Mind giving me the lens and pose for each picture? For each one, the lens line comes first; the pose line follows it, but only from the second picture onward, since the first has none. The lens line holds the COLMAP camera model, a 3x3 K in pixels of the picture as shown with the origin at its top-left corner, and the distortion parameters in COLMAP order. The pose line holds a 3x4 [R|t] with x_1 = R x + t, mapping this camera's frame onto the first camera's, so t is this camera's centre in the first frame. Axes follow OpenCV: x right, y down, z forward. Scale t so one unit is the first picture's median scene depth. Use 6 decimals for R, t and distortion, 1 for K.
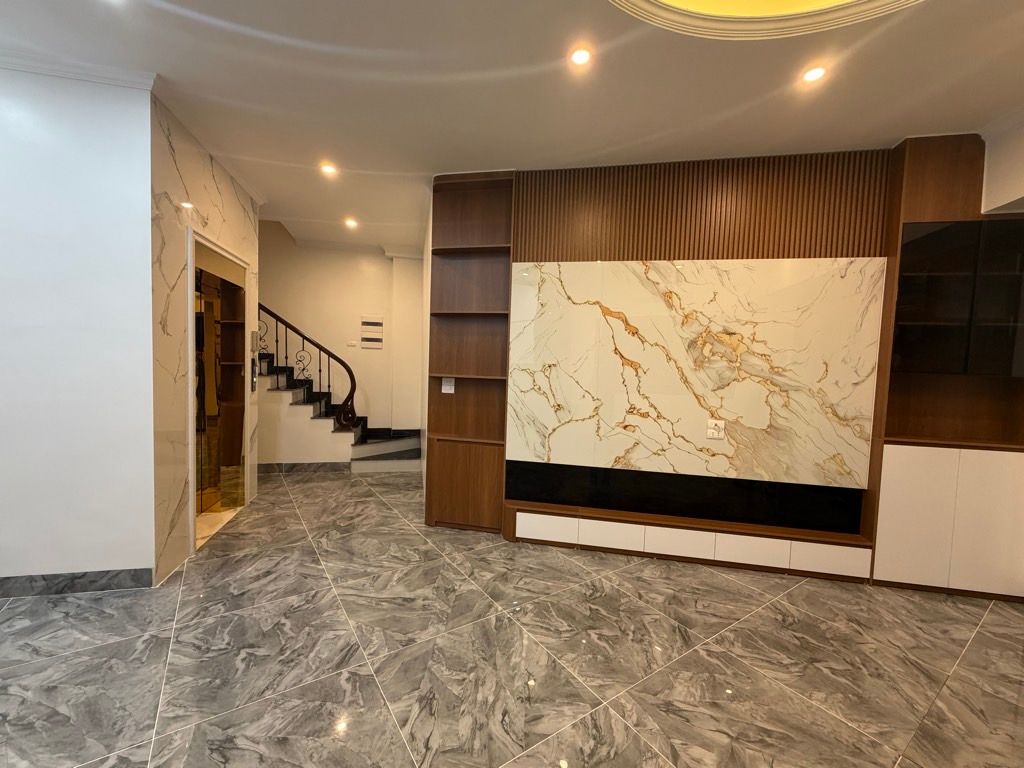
lens RADIAL K [[419.2, 0, 512.0], [0, 419.2, 384.0], [0, 0, 1]] dist [-0.001430, -0.000172]
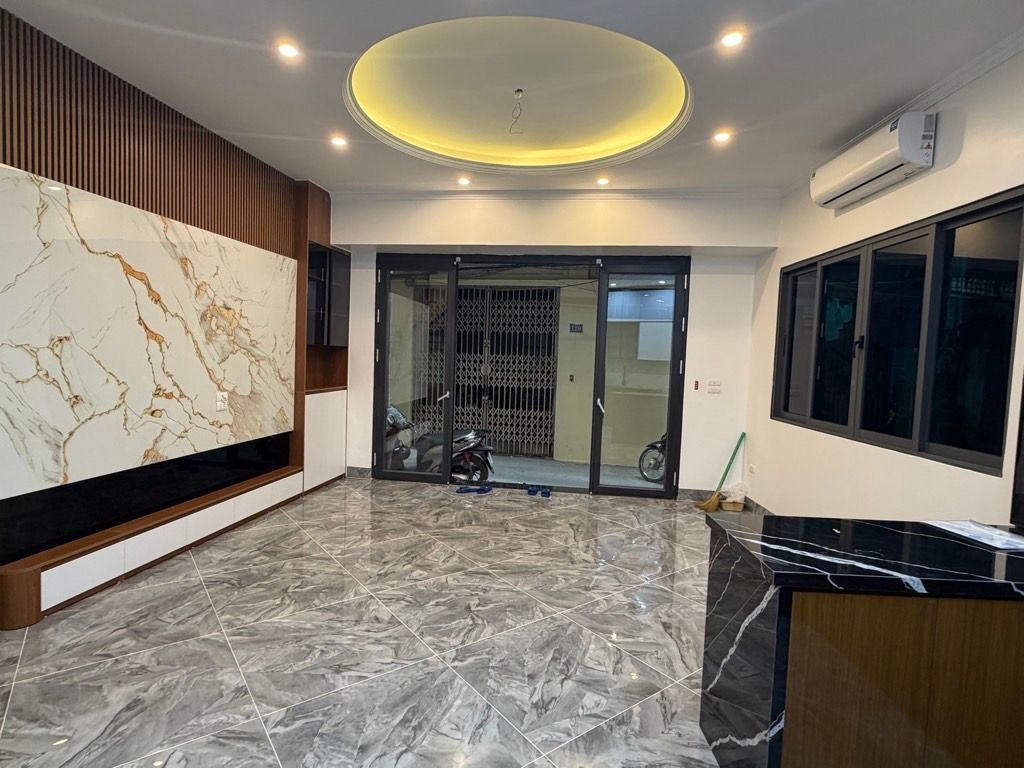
lens RADIAL K [[533.4, 0, 512.0], [0, 533.4, 384.0], [0, 0, 1]] dist [-0.001556, -0.000336]
pose [[-0.044801, -0.089408, 0.994987, -0.842317], [0.012174, 0.995864, 0.090035, -0.042837], [-0.998922, 0.016146, -0.043527, 0.345267]]
